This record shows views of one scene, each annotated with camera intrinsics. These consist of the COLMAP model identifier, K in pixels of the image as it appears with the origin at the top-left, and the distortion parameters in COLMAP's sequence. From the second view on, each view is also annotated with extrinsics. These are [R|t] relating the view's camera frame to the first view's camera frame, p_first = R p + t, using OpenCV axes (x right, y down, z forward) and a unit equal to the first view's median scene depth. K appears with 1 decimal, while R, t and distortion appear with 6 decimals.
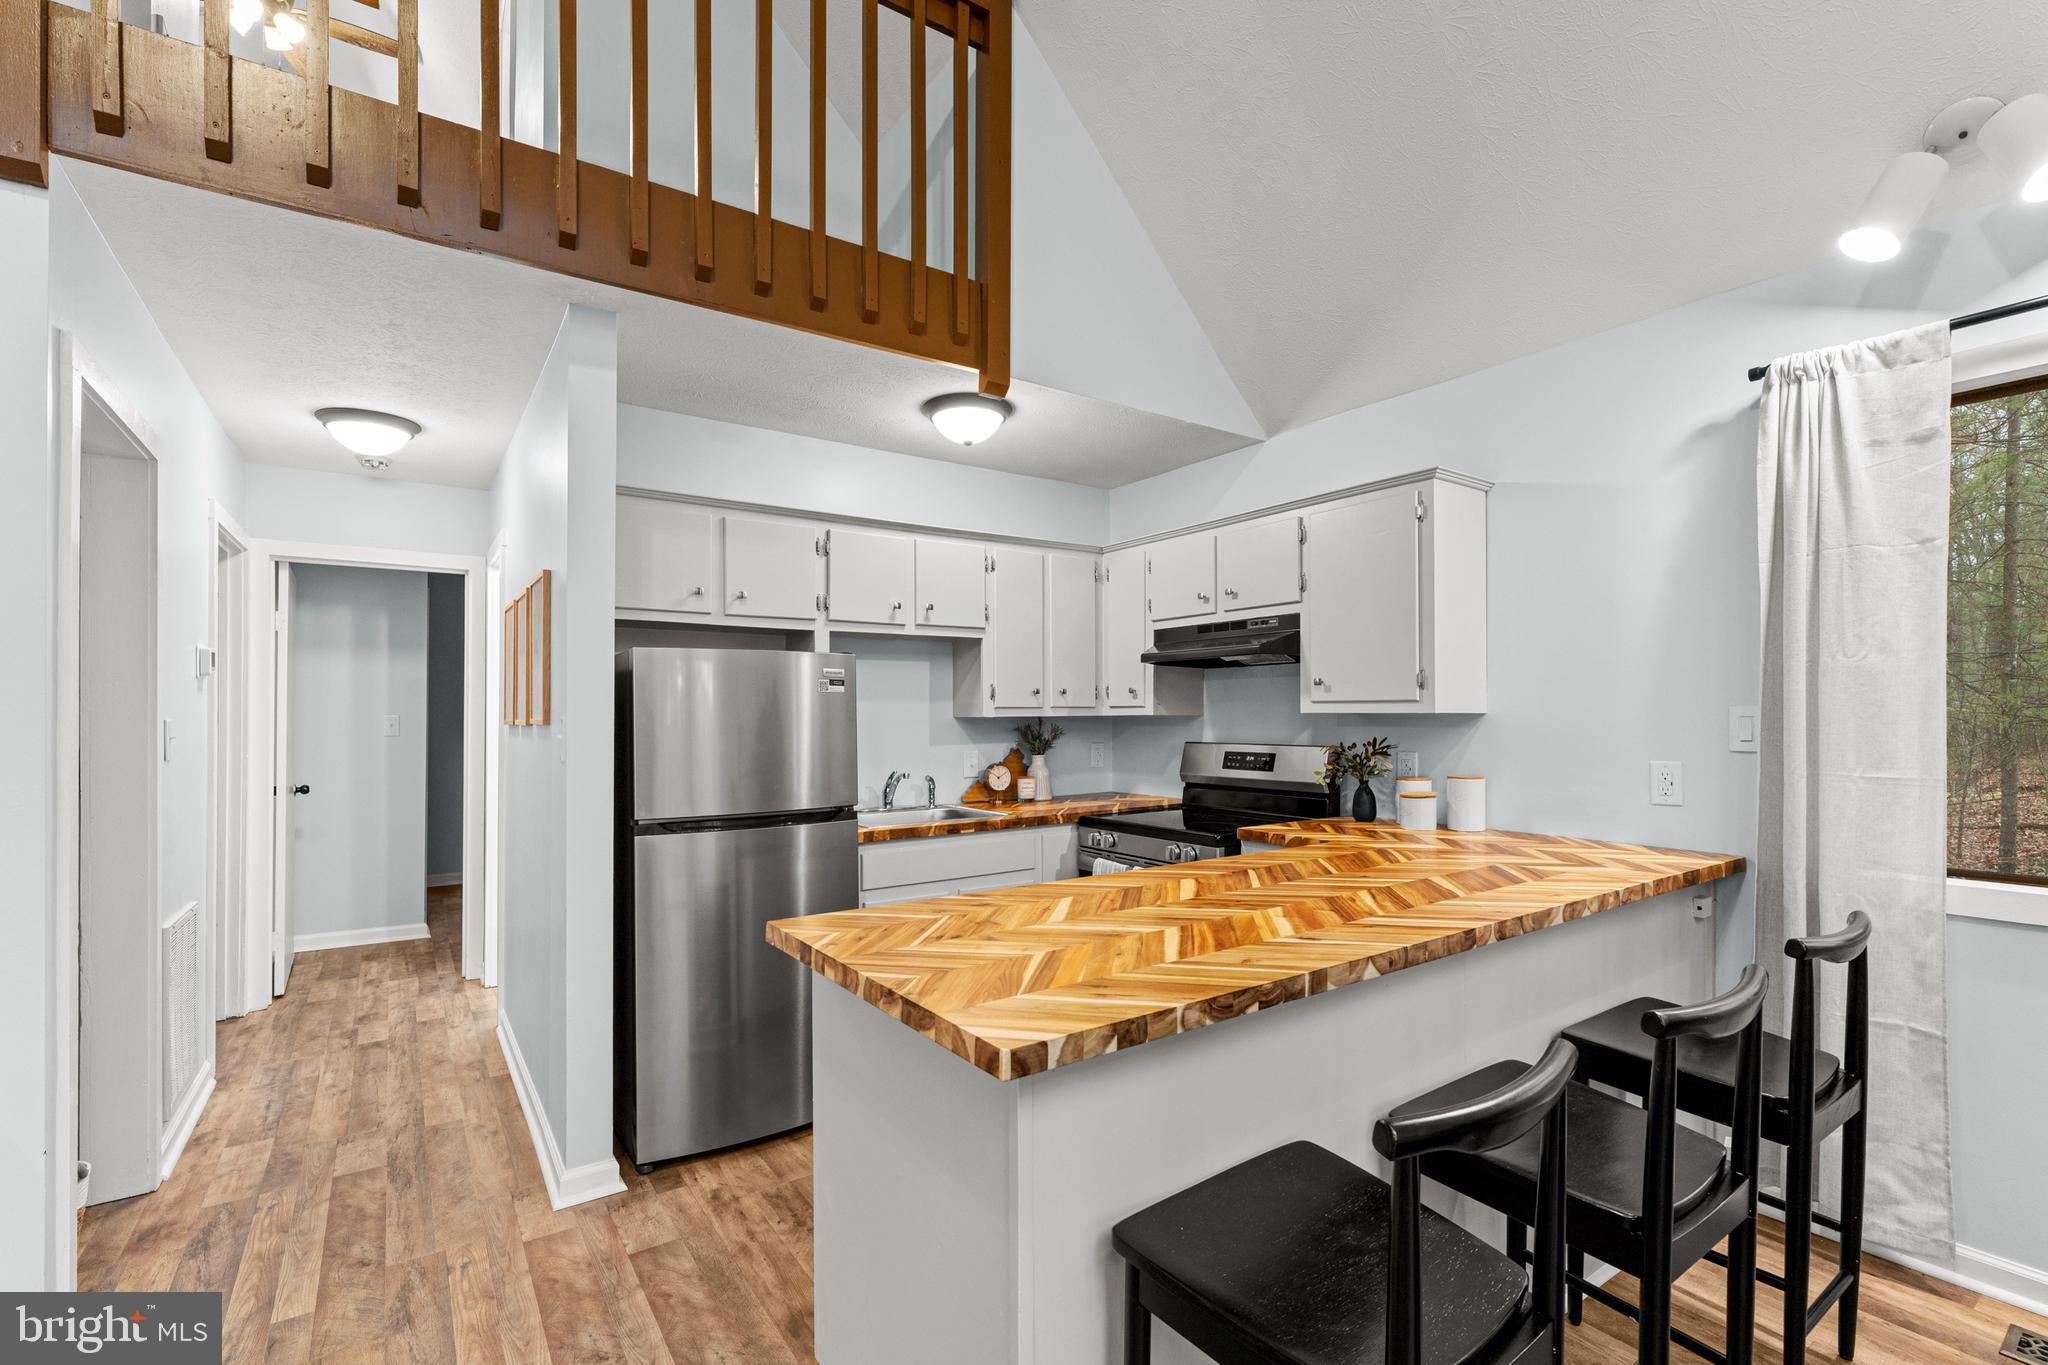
lens RADIAL K [[908.4, 0, 1031.1], [0, 908.4, 713.3], [0, 0, 1]] dist [-0.002417, -0.000645]
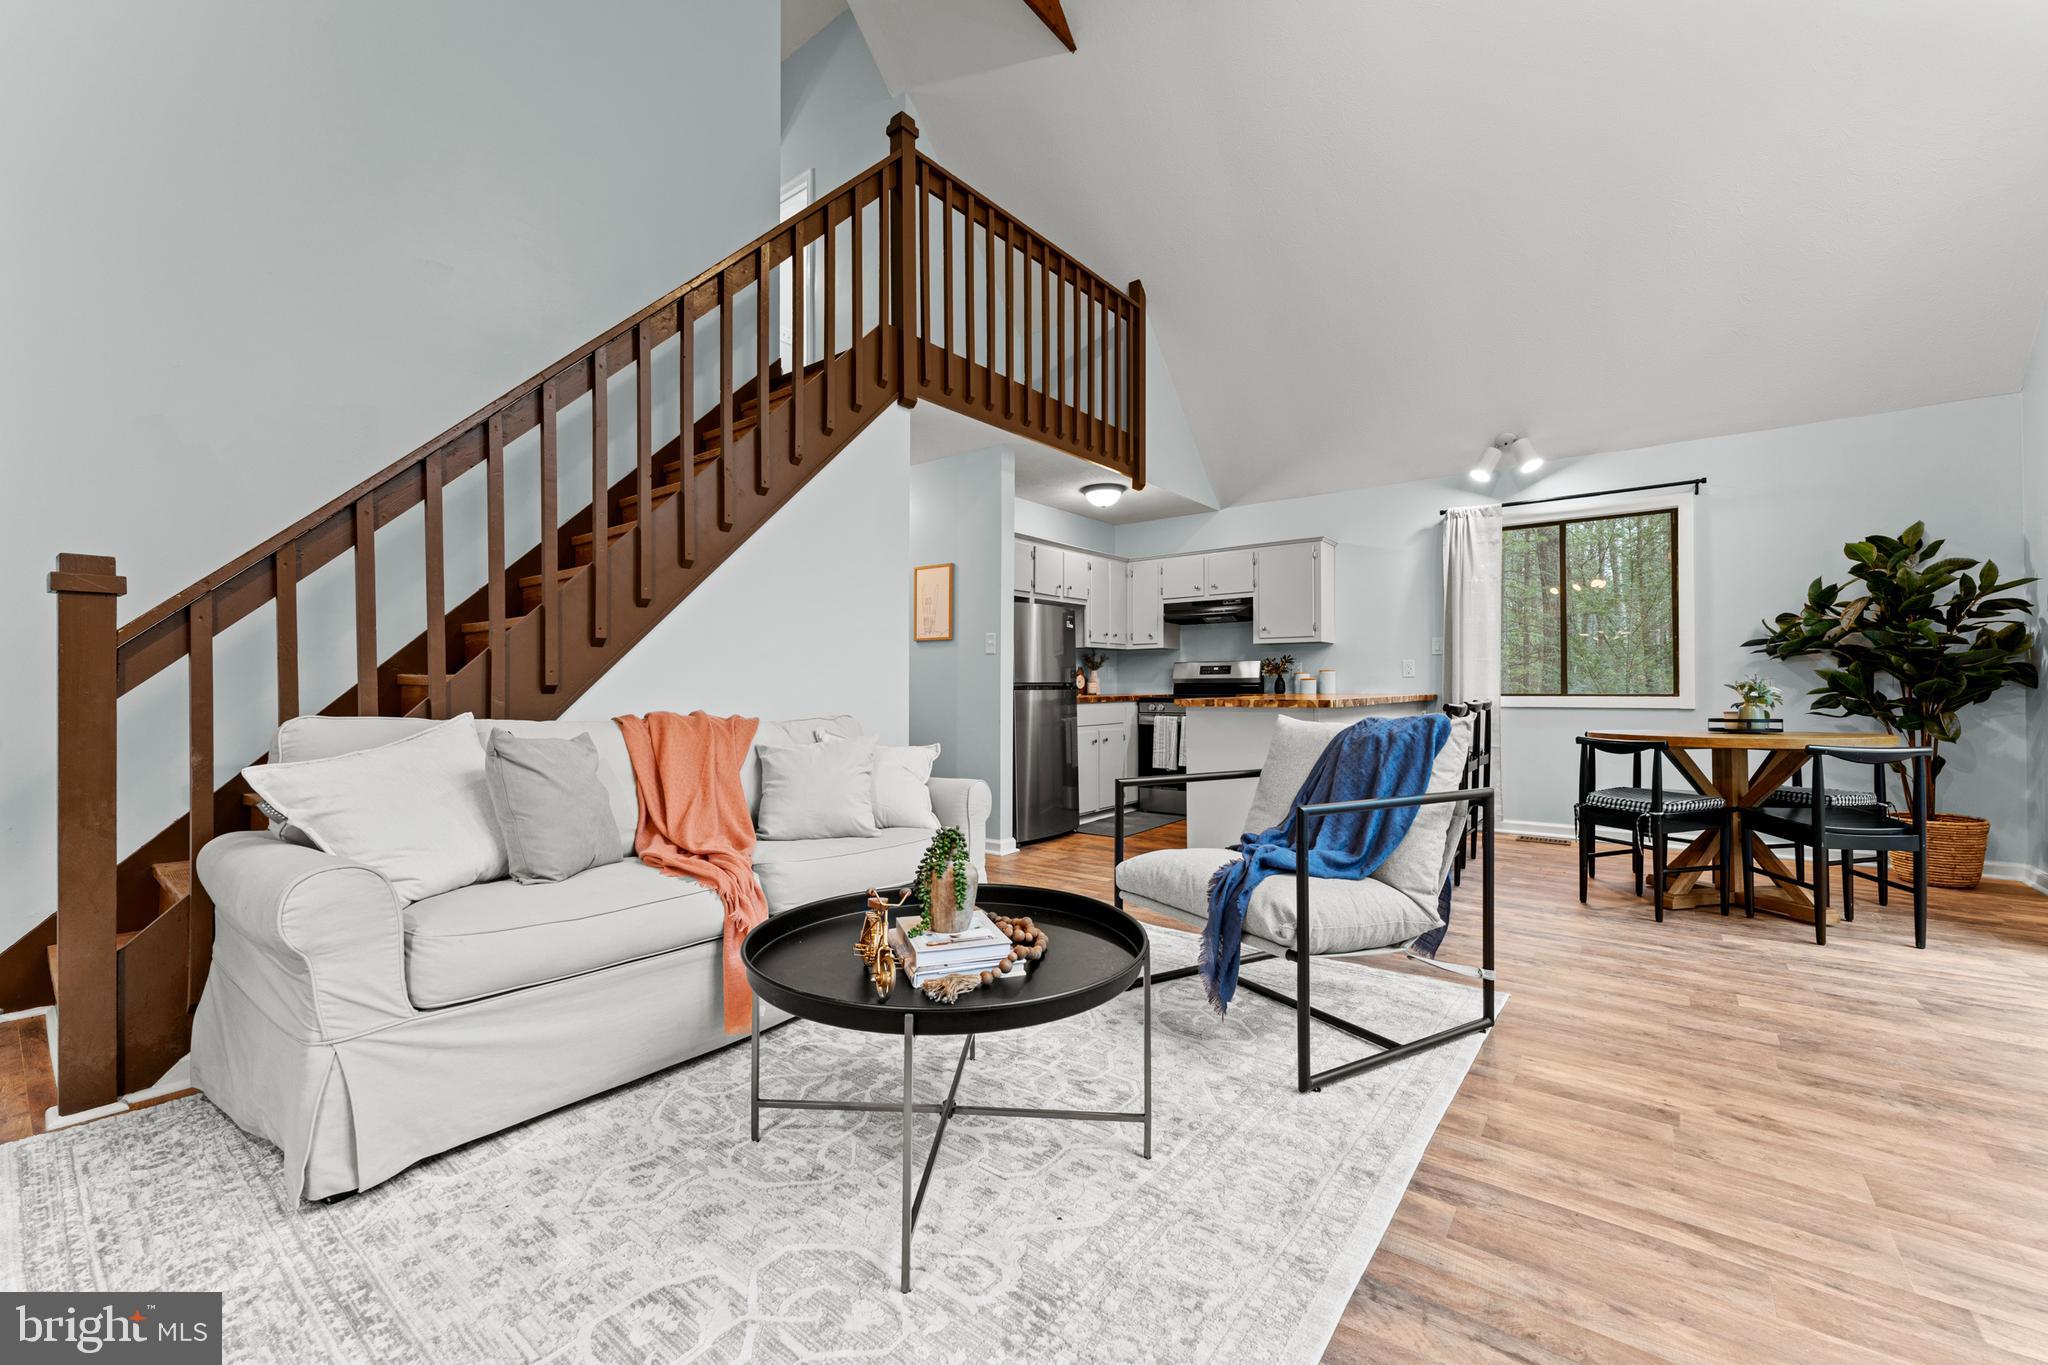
lens RADIAL K [[822.6, 0, 1015.8], [0, 822.6, 680.6], [0, 0, 1]] dist [-0.000022, 0.000403]
pose [[0.956648, 0.004198, 0.291218, -0.810027], [-0.001577, 0.999956, -0.009232, 0.106126], [-0.291244, 0.008372, 0.956612, -0.695667]]
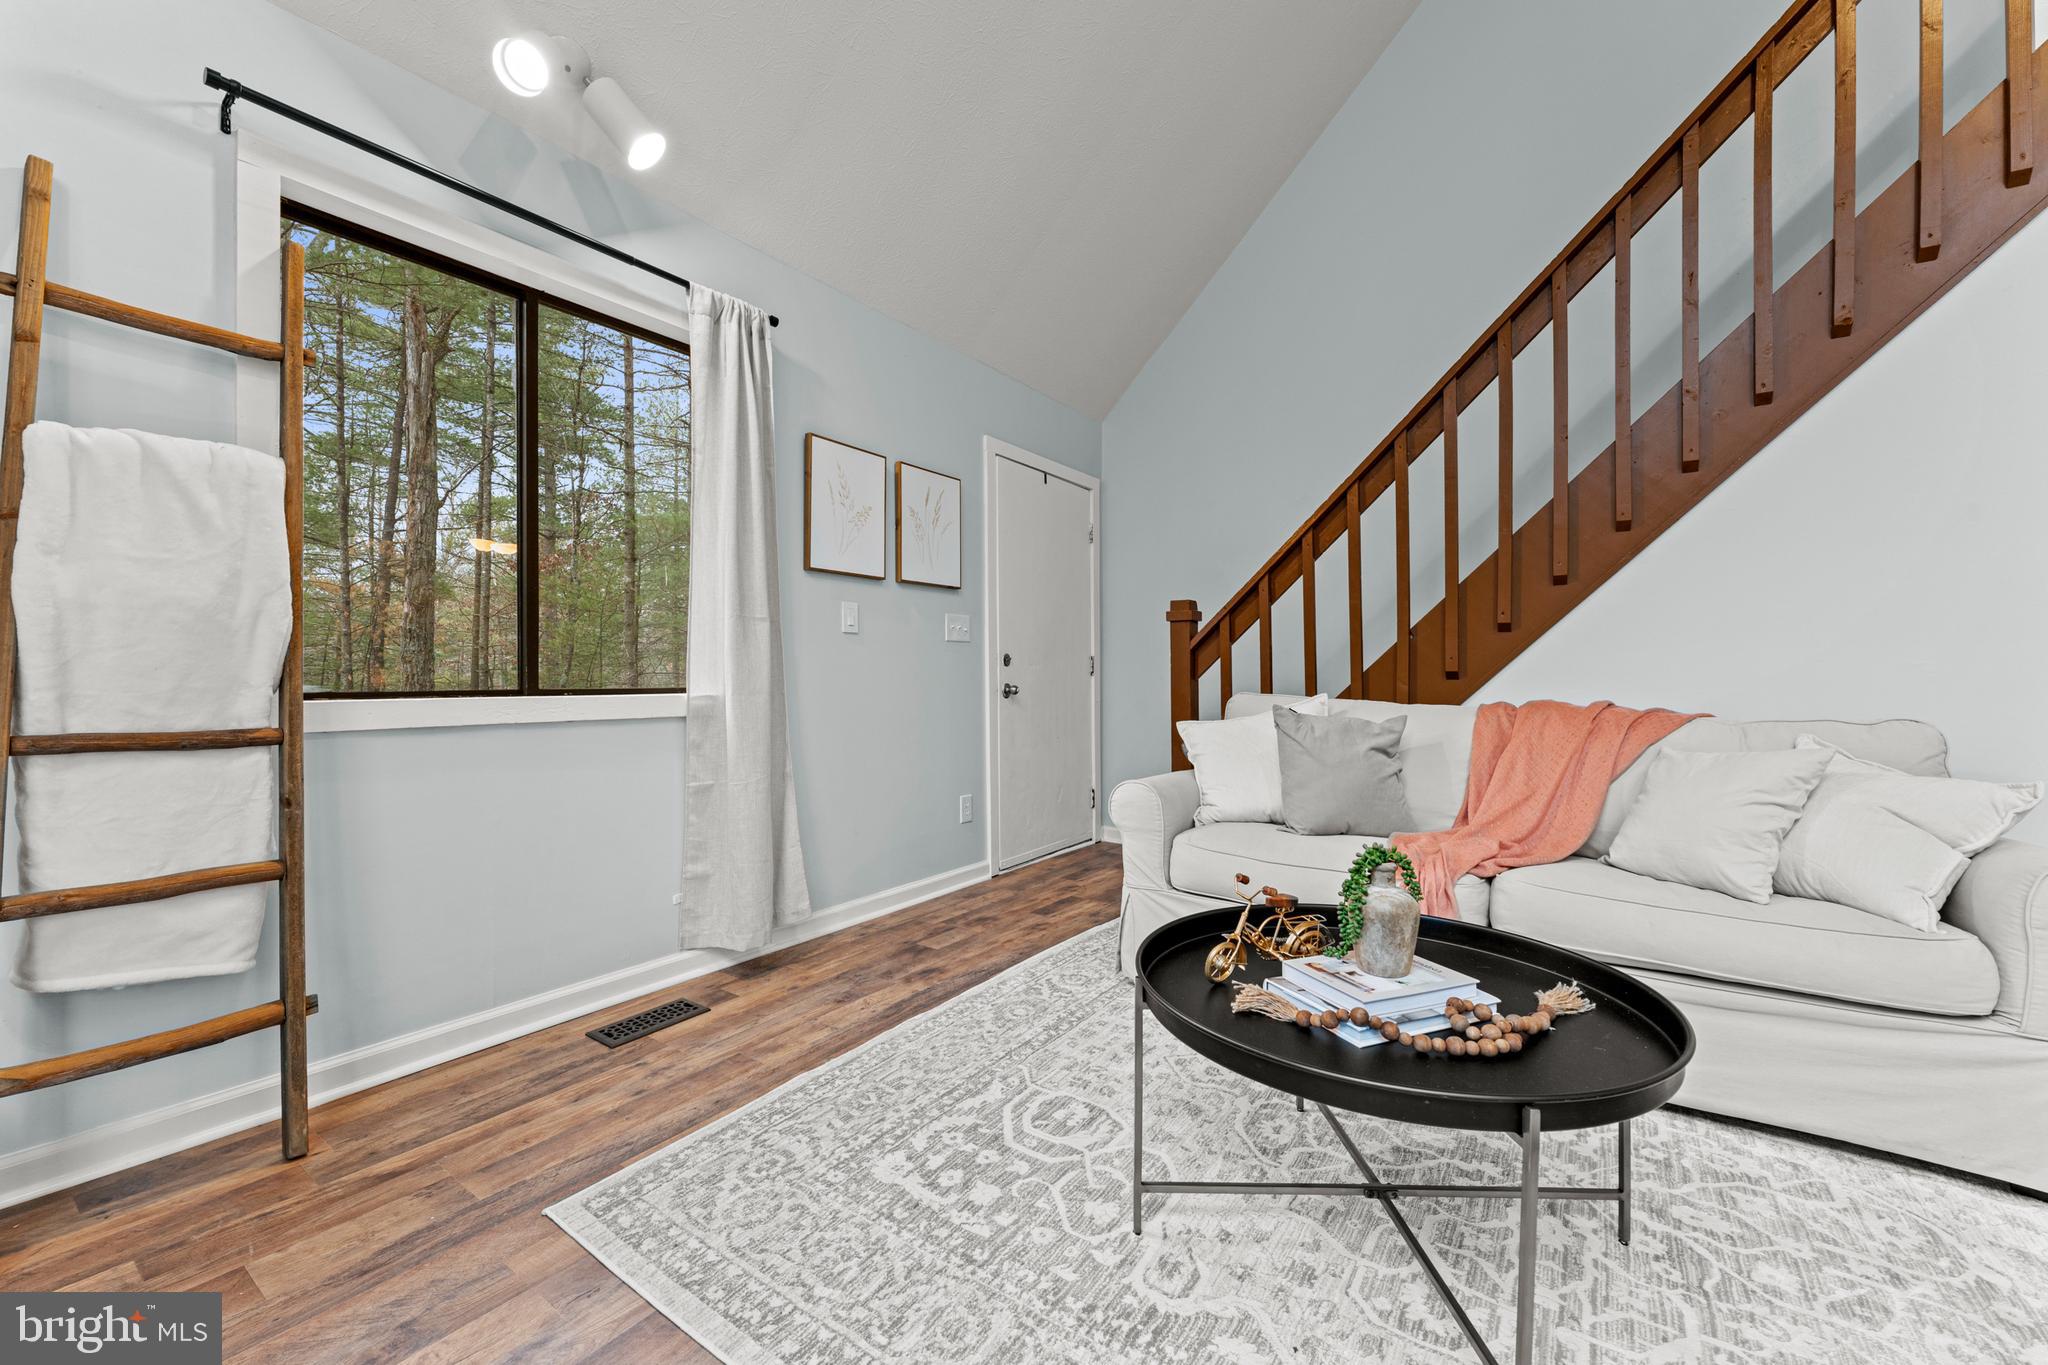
lens RADIAL K [[815.5, 0, 1017.3], [0, 815.5, 674.9], [0, 0, 1]] dist [0.000467, -0.000022]
pose [[0.338464, 0.002558, -0.940976, -0.347360], [-0.000521, 0.999997, 0.002531, 0.106484], [0.940979, -0.000367, 0.338464, -0.491491]]
